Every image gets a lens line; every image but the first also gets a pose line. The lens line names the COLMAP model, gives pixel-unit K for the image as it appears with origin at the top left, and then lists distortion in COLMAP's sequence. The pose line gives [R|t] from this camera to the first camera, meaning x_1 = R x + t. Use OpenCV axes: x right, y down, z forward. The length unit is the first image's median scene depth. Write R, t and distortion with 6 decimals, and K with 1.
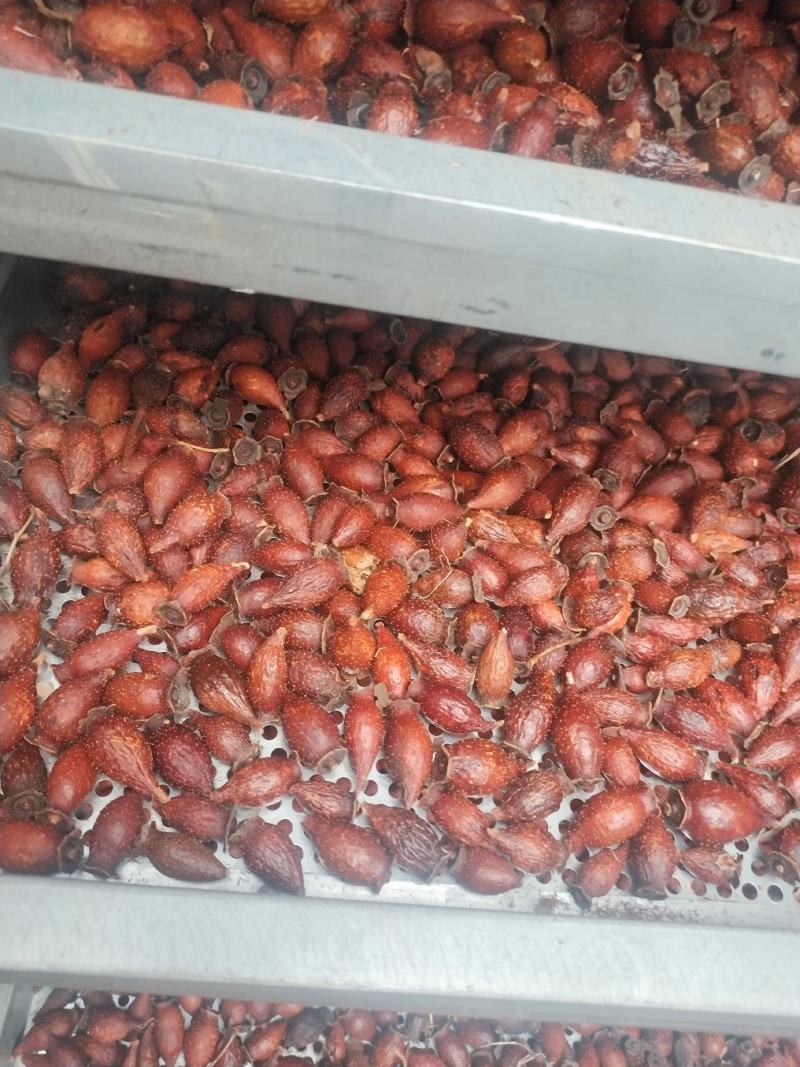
lens RADIAL K [[829.2, 0, 399.4], [0, 829.2, 532.8], [0, 0, 1]] dist [0.016392, -0.042382]
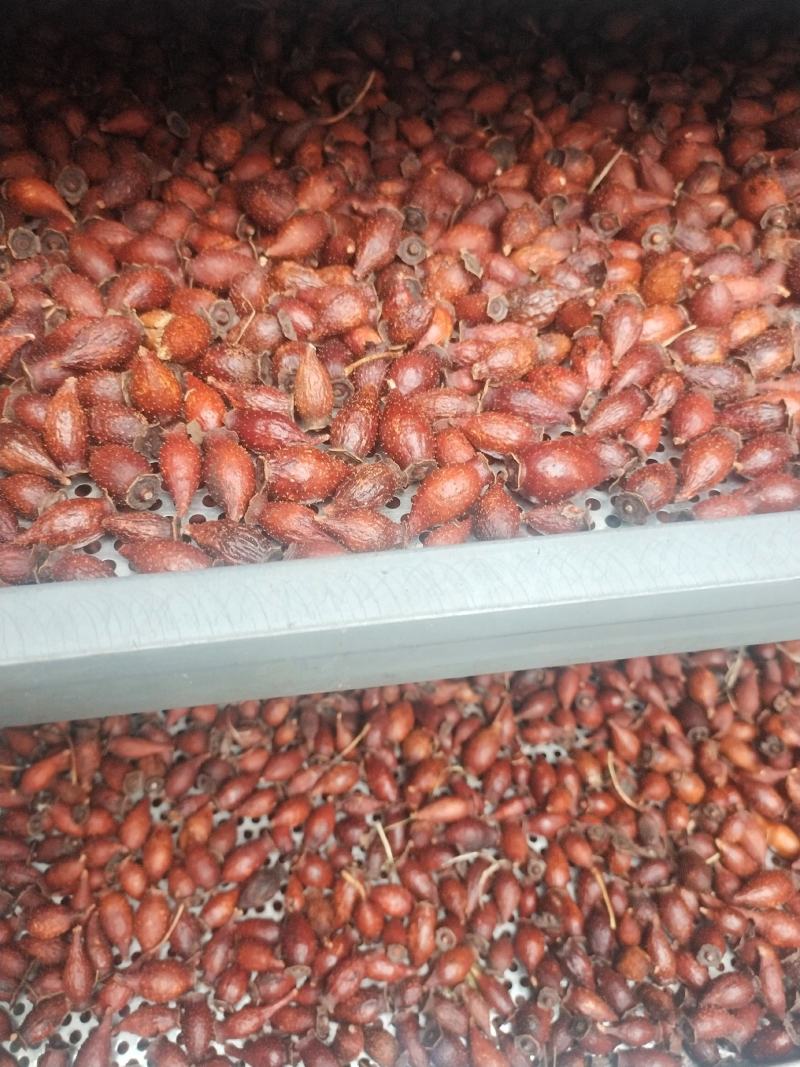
lens RADIAL K [[829.2, 0, 406.2], [0, 829.2, 540.9], [0, 0, 1]] dist [0.016392, -0.042382]
pose [[0.976604, -0.210011, 0.046267, 0.131497], [0.209985, 0.977689, 0.005478, 0.330873], [-0.046385, 0.004365, 0.998914, 0.035693]]
